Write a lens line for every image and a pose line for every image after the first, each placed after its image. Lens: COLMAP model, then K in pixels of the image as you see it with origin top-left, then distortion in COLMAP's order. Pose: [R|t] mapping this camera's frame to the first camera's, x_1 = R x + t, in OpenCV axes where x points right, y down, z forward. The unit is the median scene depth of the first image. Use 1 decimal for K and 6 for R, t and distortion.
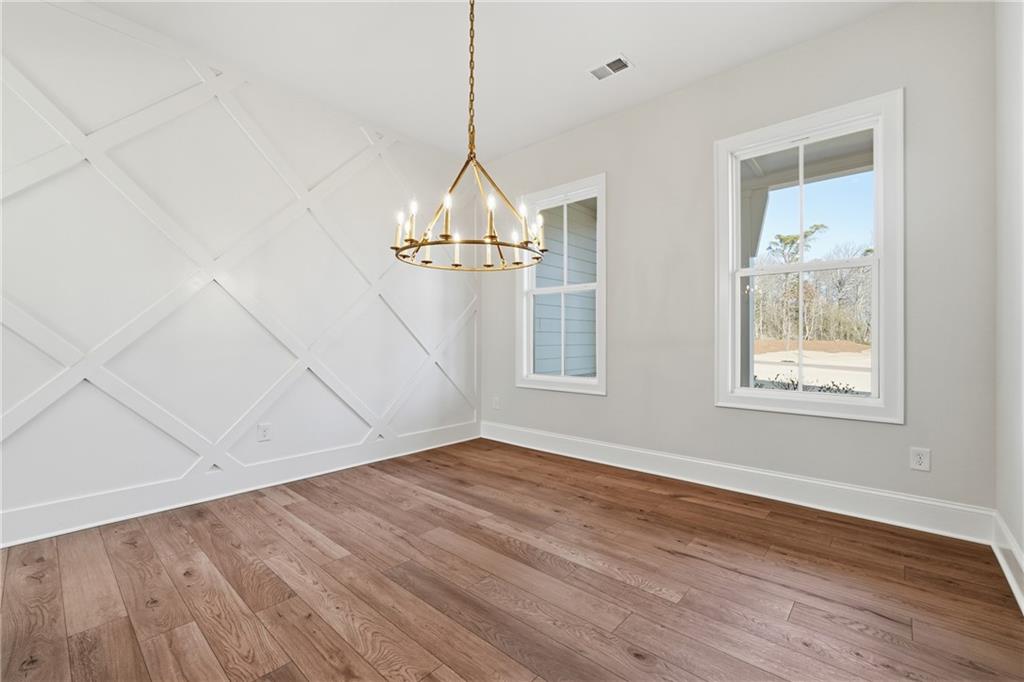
lens RADIAL K [[433.3, 0, 509.2], [0, 433.3, 342.1], [0, 0, 1]] dist [-0.017932, 0.002504]
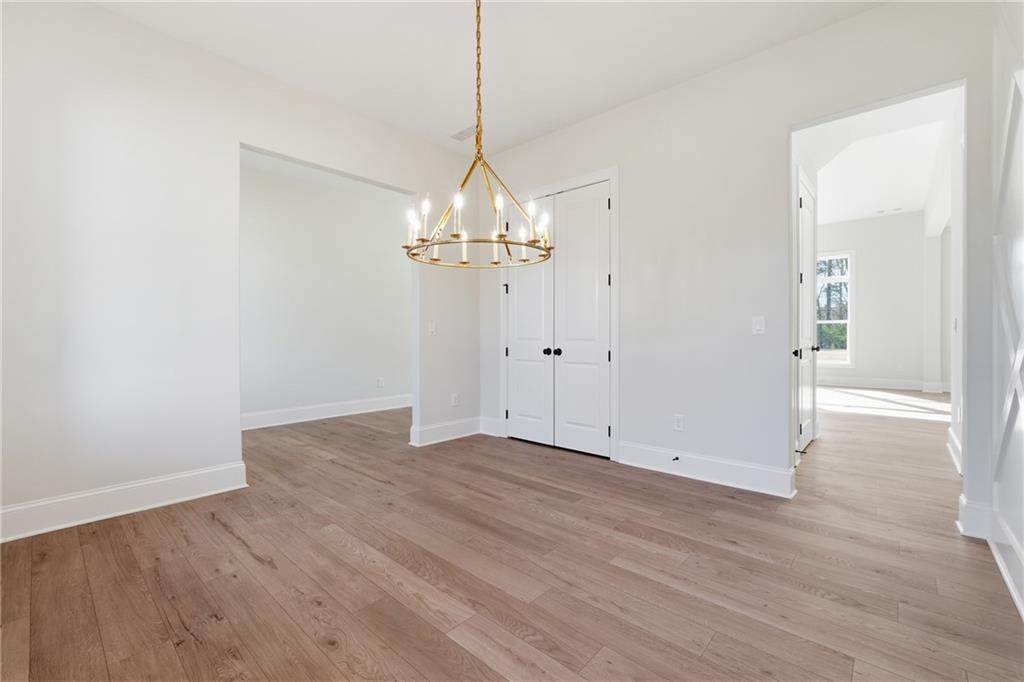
lens RADIAL K [[433.3, 0, 511.1], [0, 433.3, 336.9], [0, 0, 1]] dist [-0.017932, 0.002504]
pose [[-0.999988, 0.004039, -0.002850, -0.145113], [0.004013, 0.999948, 0.009330, -0.010285], [0.002888, 0.009318, -0.999952, 1.856267]]
